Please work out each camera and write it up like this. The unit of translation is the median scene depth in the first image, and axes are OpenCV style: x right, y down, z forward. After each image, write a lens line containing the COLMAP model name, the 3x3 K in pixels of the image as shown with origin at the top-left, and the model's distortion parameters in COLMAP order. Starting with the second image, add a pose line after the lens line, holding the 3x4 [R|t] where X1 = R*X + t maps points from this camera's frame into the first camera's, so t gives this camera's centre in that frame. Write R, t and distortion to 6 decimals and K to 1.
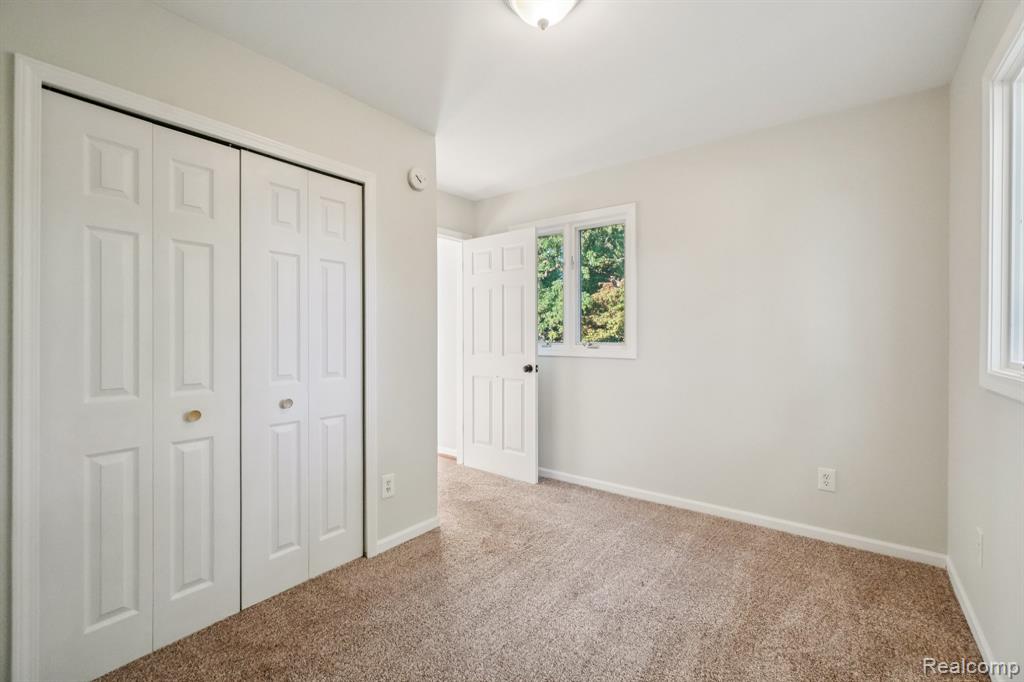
lens RADIAL K [[444.0, 0, 514.6], [0, 444.0, 339.9], [0, 0, 1]] dist [0.000715, -0.000459]
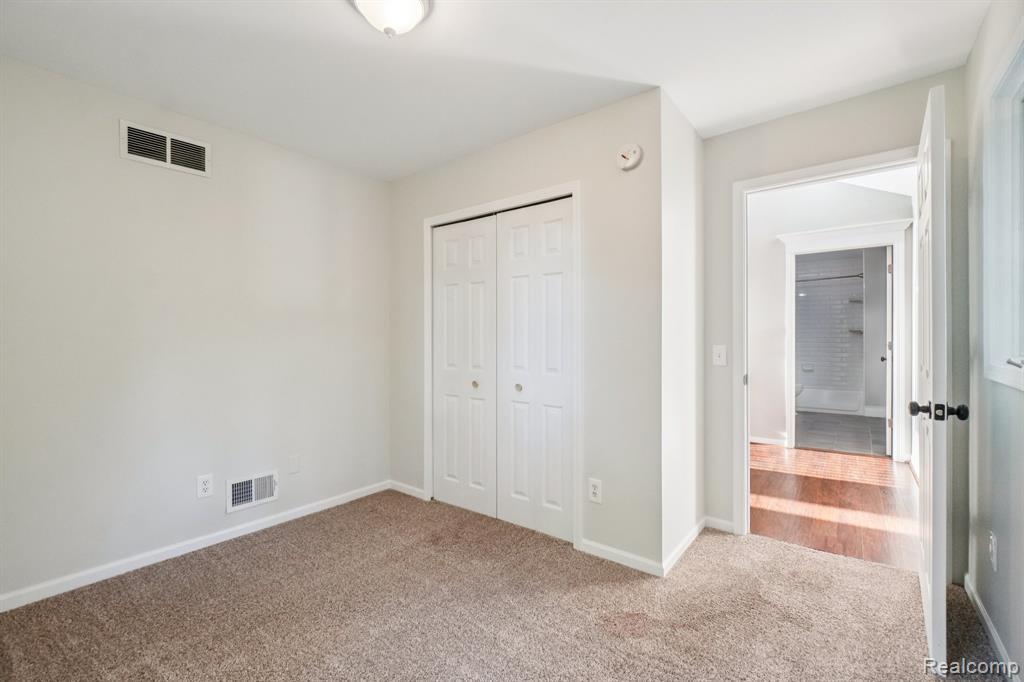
lens RADIAL K [[444.0, 0, 514.7], [0, 444.0, 335.3], [0, 0, 1]] dist [0.000715, -0.000459]
pose [[-0.006953, 0.008137, -0.999943, 0.700971], [-0.000562, 0.999967, 0.008142, -0.021884], [0.999976, 0.000619, -0.006949, 0.838092]]
